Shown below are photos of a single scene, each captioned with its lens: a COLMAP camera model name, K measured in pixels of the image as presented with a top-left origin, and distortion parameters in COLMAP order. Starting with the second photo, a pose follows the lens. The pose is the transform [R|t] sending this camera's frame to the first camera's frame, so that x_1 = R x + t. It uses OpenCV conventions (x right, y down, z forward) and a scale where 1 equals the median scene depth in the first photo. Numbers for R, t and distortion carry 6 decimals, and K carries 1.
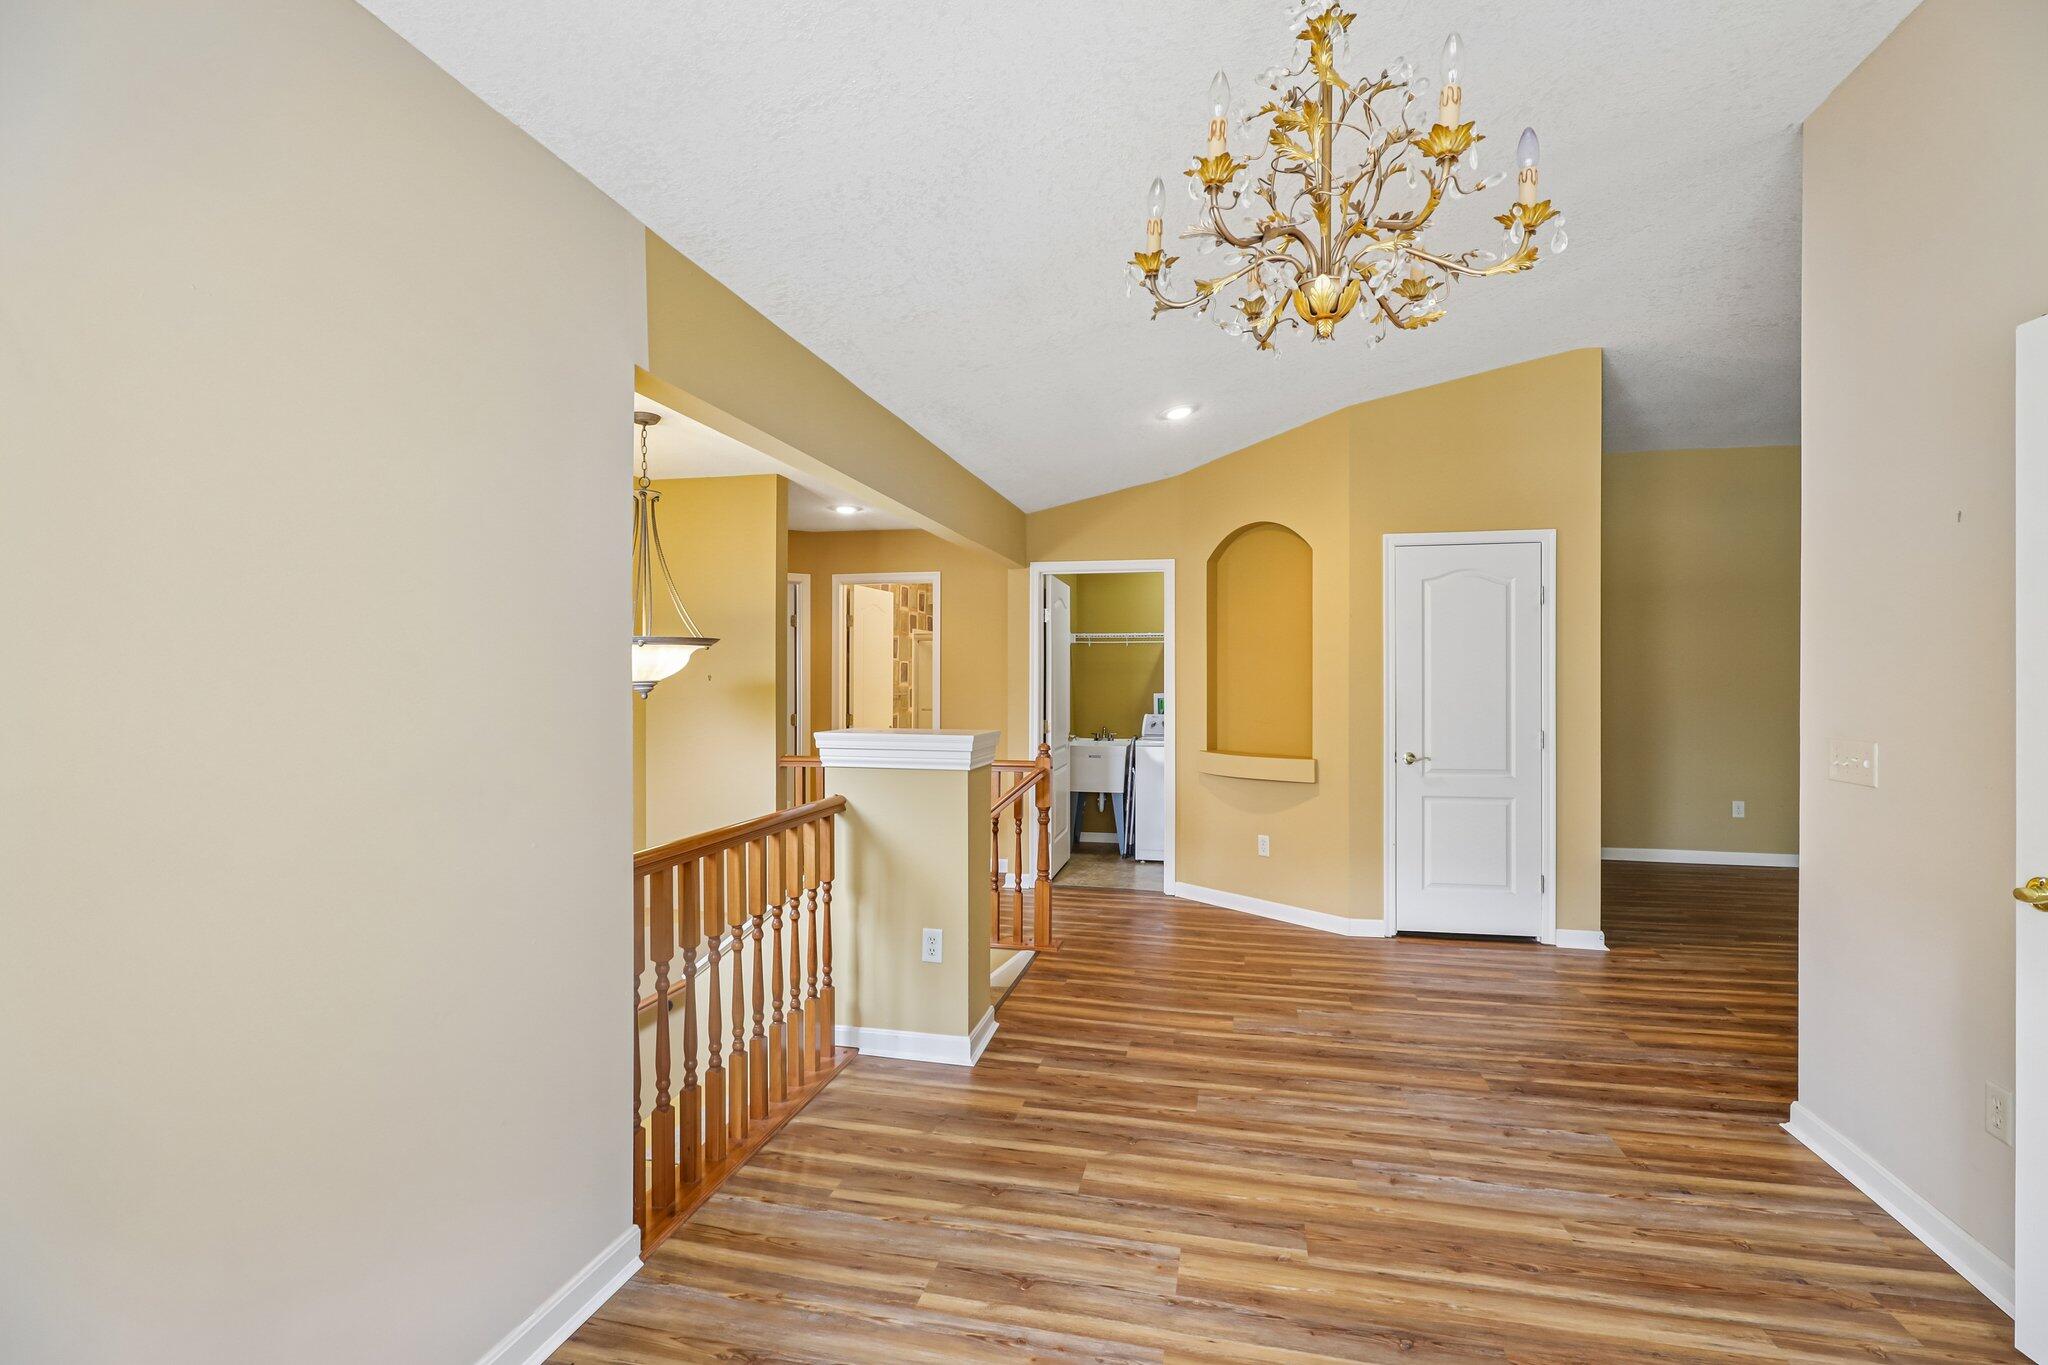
lens RADIAL K [[952.6, 0, 1023.4], [0, 952.6, 667.4], [0, 0, 1]] dist [-0.000095, -0.000097]
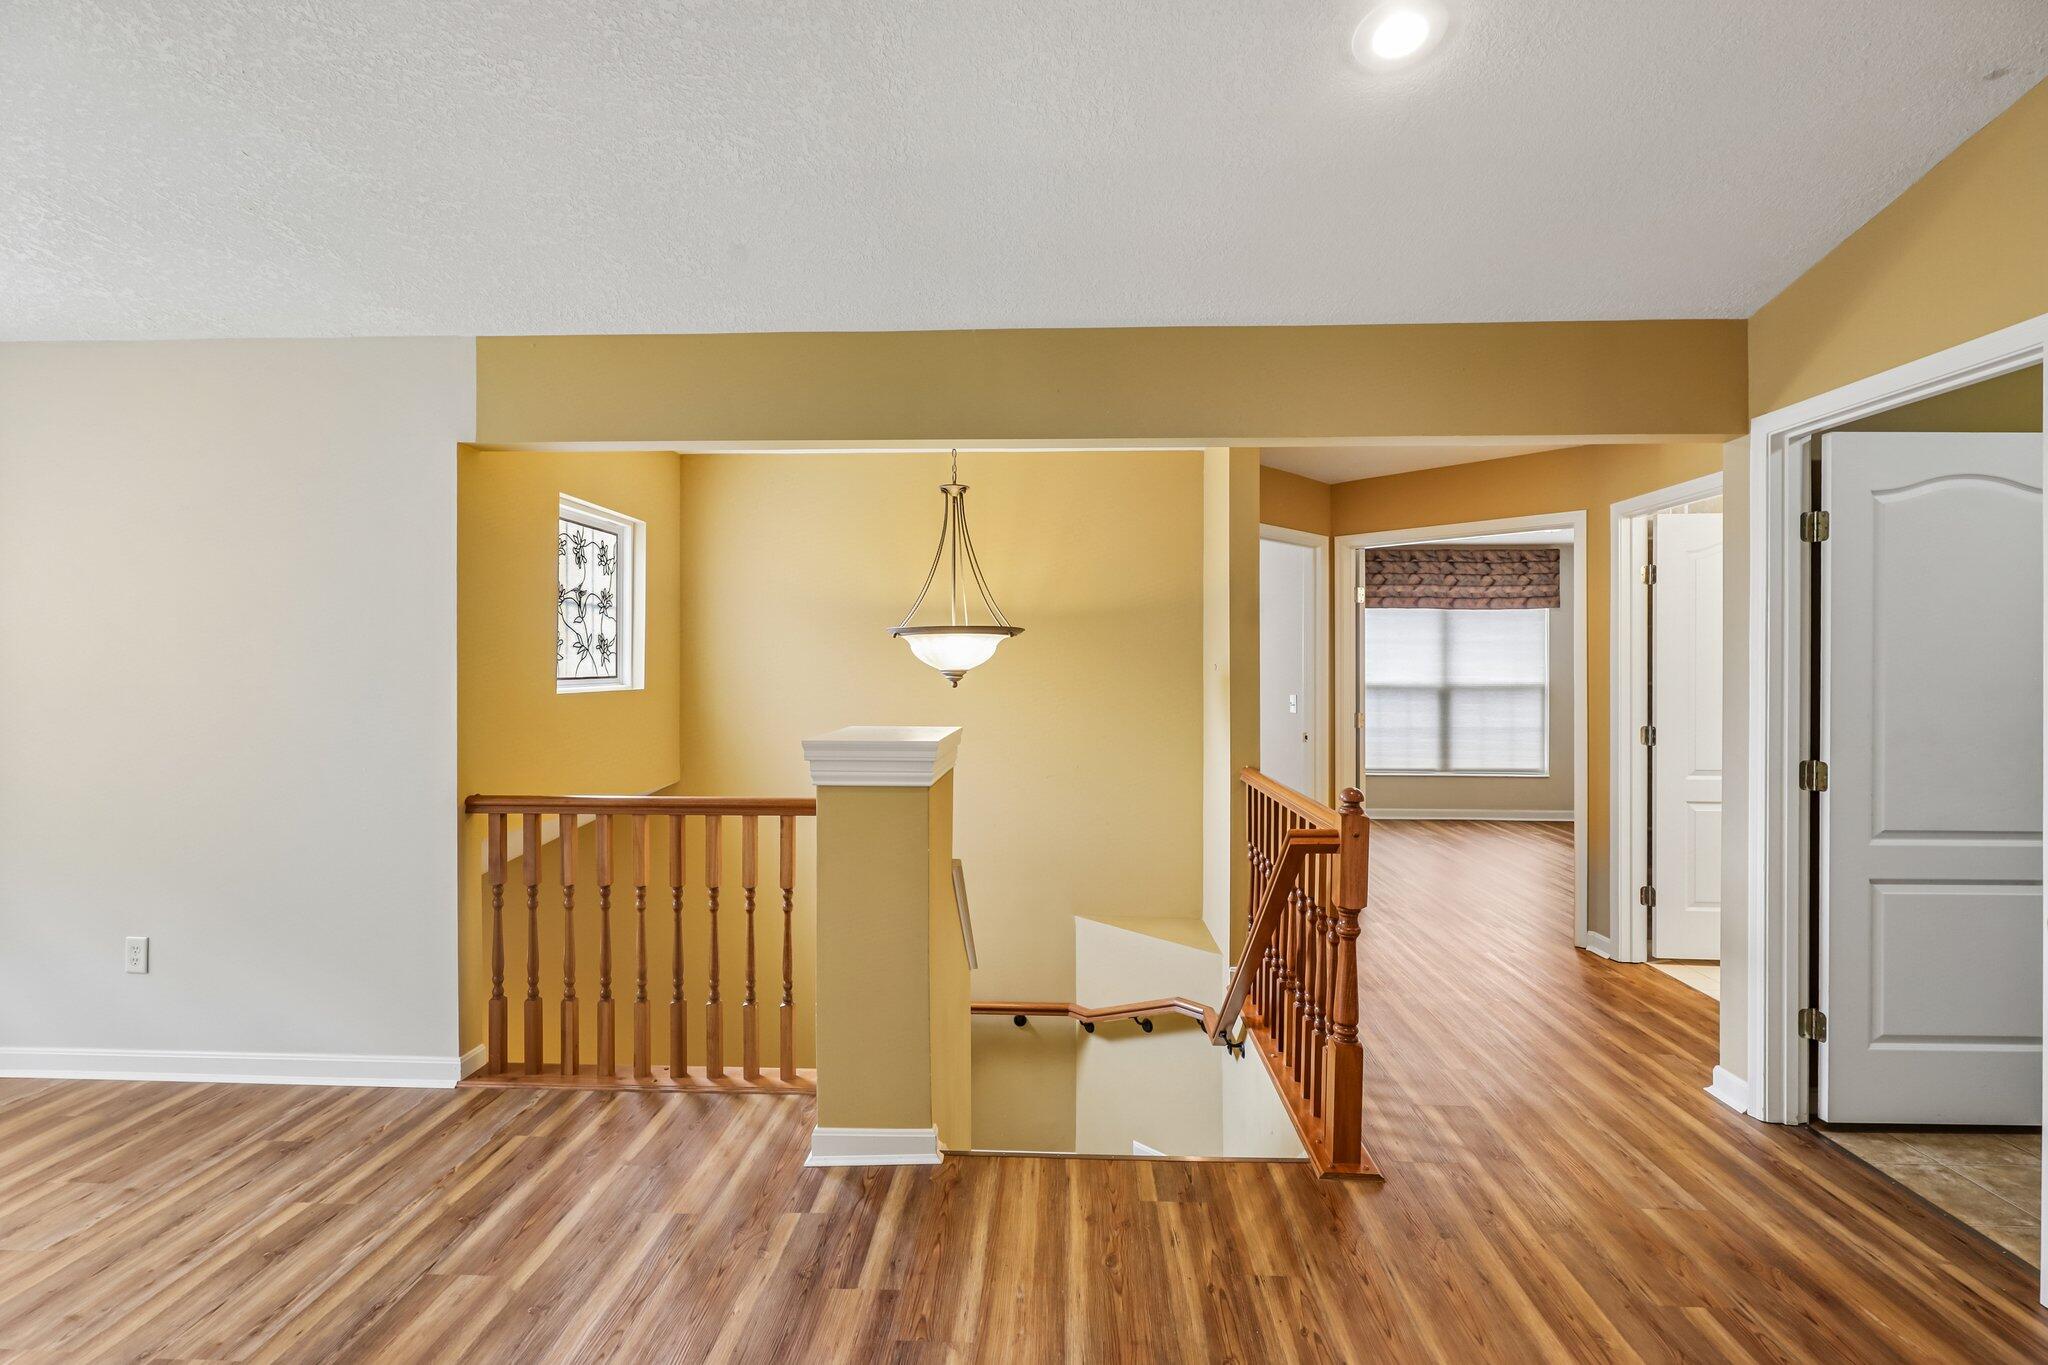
lens RADIAL K [[952.6, 0, 1023.4], [0, 952.6, 667.4], [0, 0, 1]] dist [-0.000095, -0.000097]
pose [[0.183239, 0.002357, -0.983066, 0.766917], [0.015612, 0.999864, 0.005307, 0.005603], [0.982944, -0.016320, 0.183177, 1.058050]]
